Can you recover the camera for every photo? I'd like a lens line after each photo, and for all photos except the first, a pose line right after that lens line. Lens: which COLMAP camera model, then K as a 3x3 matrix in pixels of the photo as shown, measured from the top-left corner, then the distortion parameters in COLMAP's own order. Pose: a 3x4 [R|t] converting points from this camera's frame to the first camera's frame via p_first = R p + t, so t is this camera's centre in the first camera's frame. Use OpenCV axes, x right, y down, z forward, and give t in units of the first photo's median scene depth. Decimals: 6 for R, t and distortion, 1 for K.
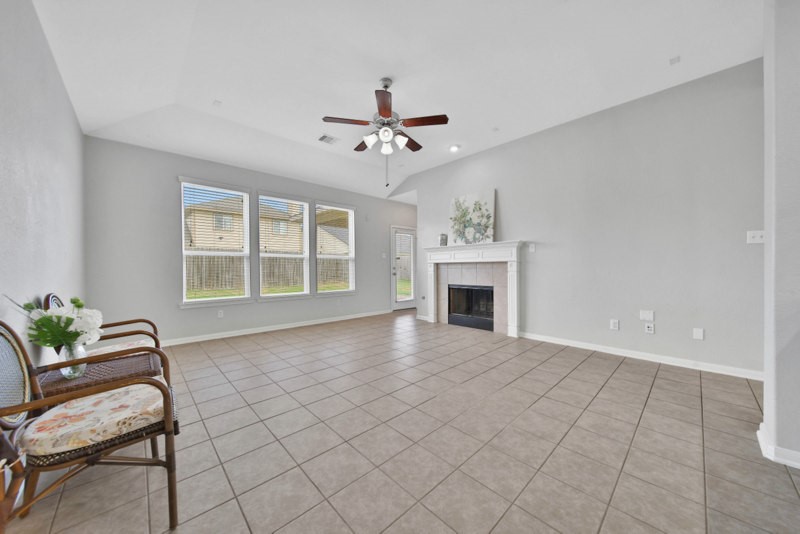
lens RADIAL K [[282.1, 0, 397.5], [0, 282.1, 265.7], [0, 0, 1]] dist [0.000397, -0.000288]
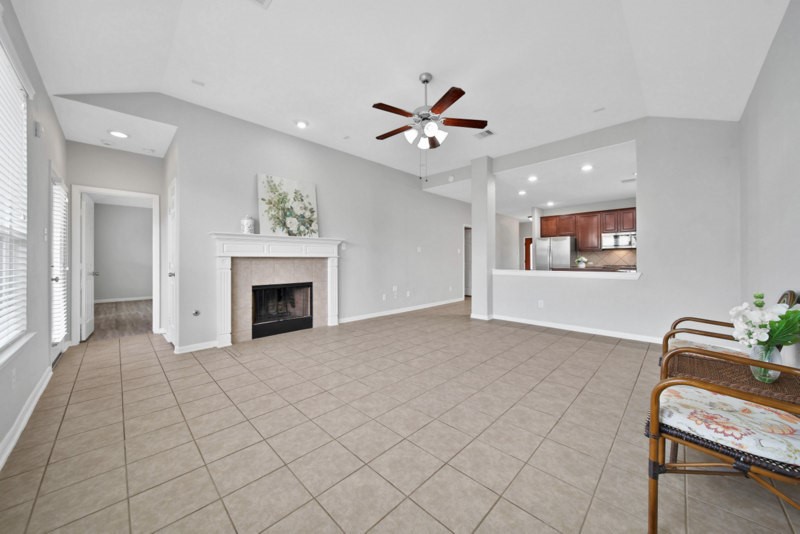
lens RADIAL K [[282.1, 0, 397.5], [0, 282.1, 265.7], [0, 0, 1]] dist [0.000397, -0.000288]
pose [[-0.029327, -0.010034, 0.999520, -0.654411], [0.001227, 0.999949, 0.010074, 0.006203], [-0.999569, 0.001522, -0.029313, 0.726673]]
